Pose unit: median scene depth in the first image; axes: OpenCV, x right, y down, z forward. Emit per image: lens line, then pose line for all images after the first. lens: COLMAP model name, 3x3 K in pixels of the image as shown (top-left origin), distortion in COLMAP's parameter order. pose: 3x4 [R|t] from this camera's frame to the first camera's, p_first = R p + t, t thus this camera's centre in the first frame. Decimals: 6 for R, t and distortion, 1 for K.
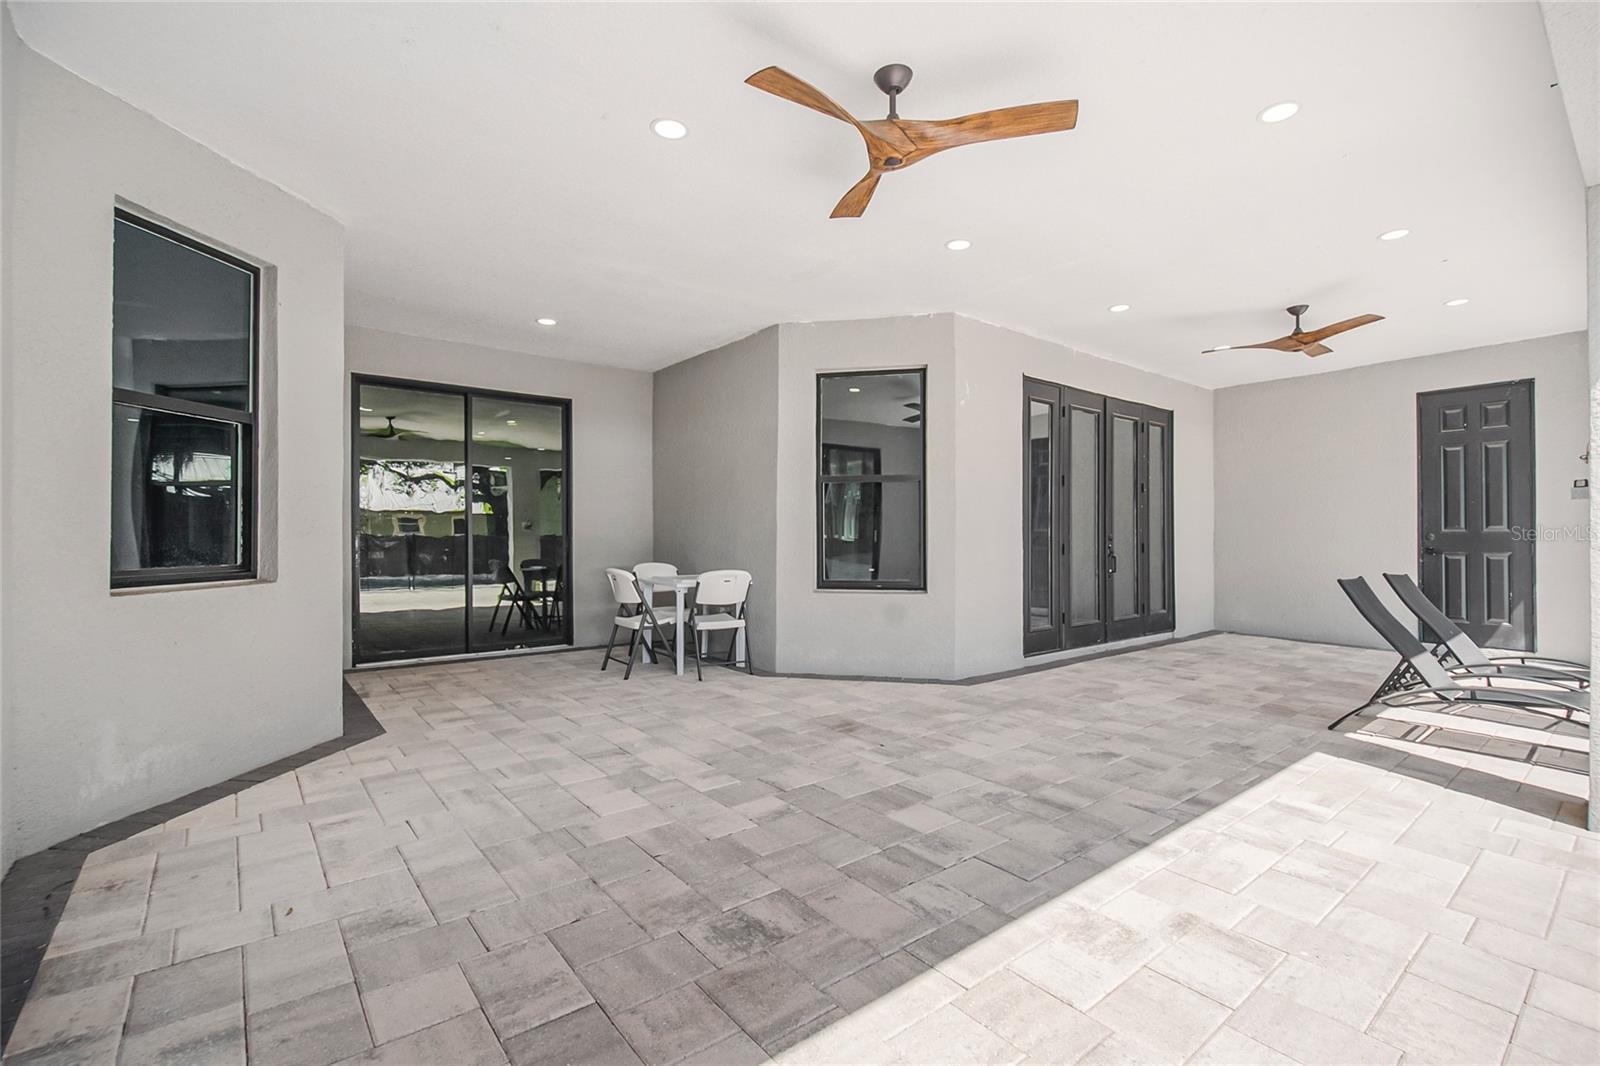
lens RADIAL K [[727.9, 0, 792.0], [0, 727.9, 529.5], [0, 0, 1]] dist [0.000896, -0.032067]
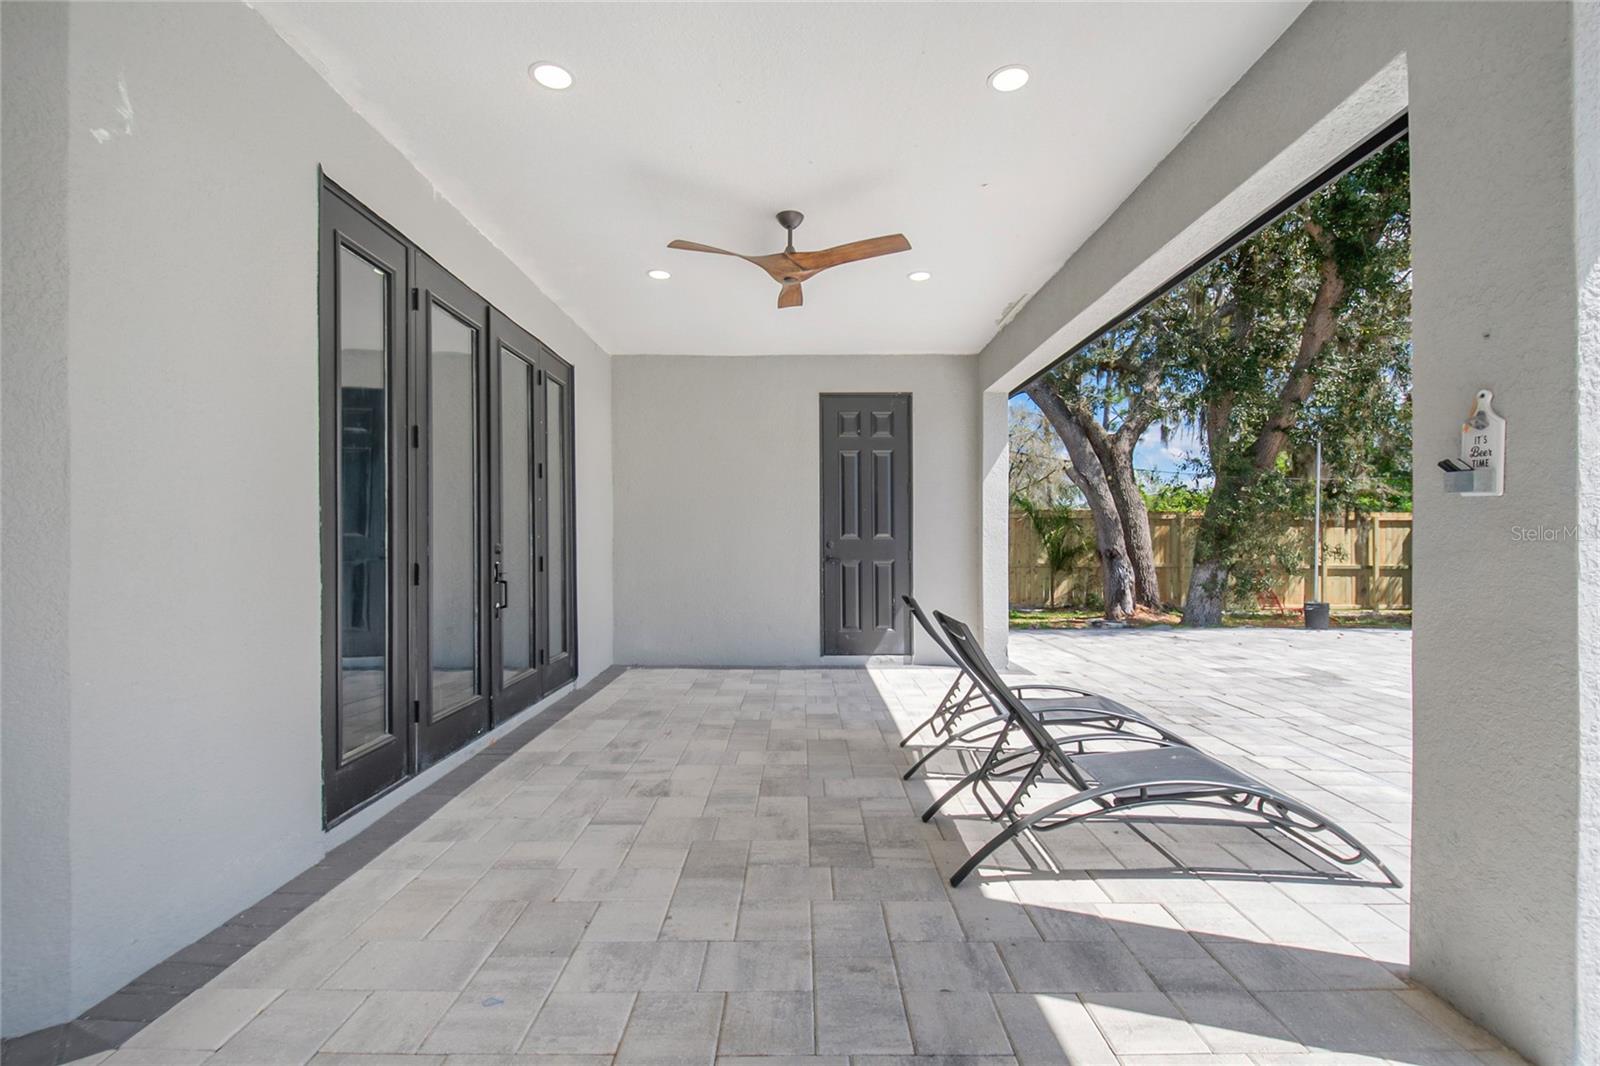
lens RADIAL K [[689.4, 0, 822.4], [0, 689.4, 548.7], [0, 0, 1]] dist [-0.000264, -0.016322]
pose [[0.599422, -0.009945, 0.800371, 0.158811], [-0.006350, 0.999832, 0.017179, -0.000558], [-0.800408, -0.015380, 0.599258, 0.481723]]
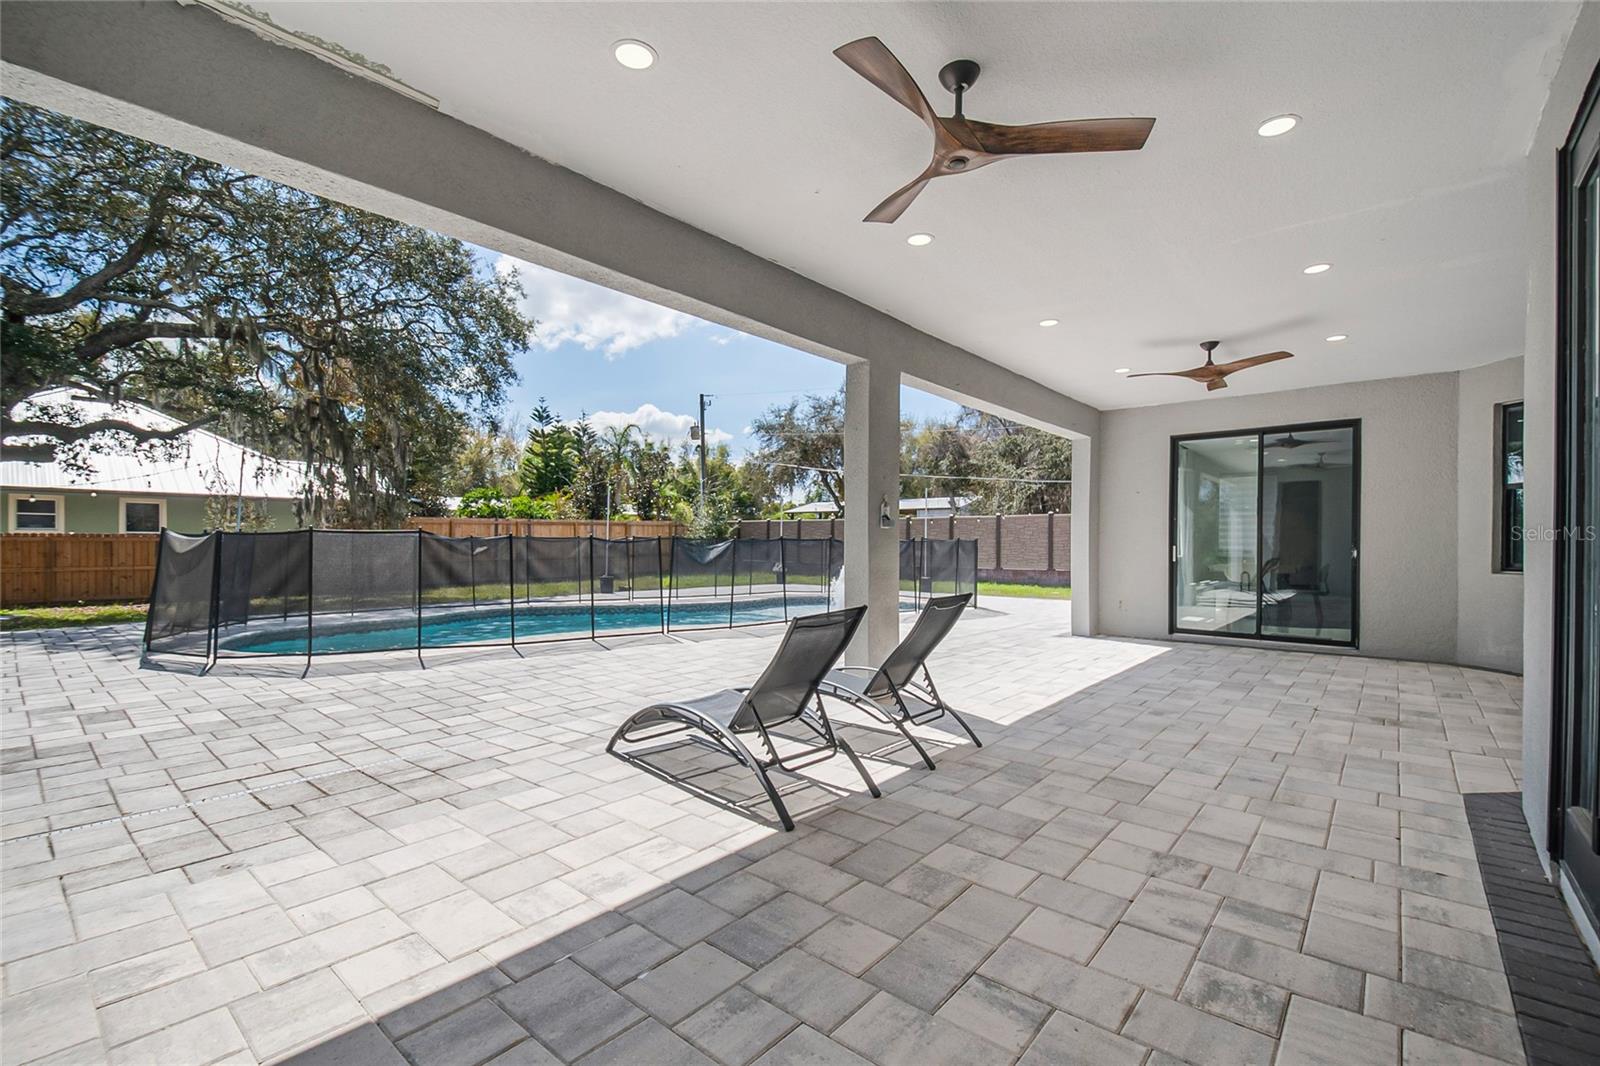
lens RADIAL K [[704.6, 0, 811.0], [0, 704.6, 537.8], [0, 0, 1]] dist [0.031327, -0.028049]
pose [[-0.978738, -0.009536, -0.204894, 0.731349], [-0.007374, 0.999909, -0.011312, 0.004797], [0.204983, -0.009561, -0.978719, 1.184298]]
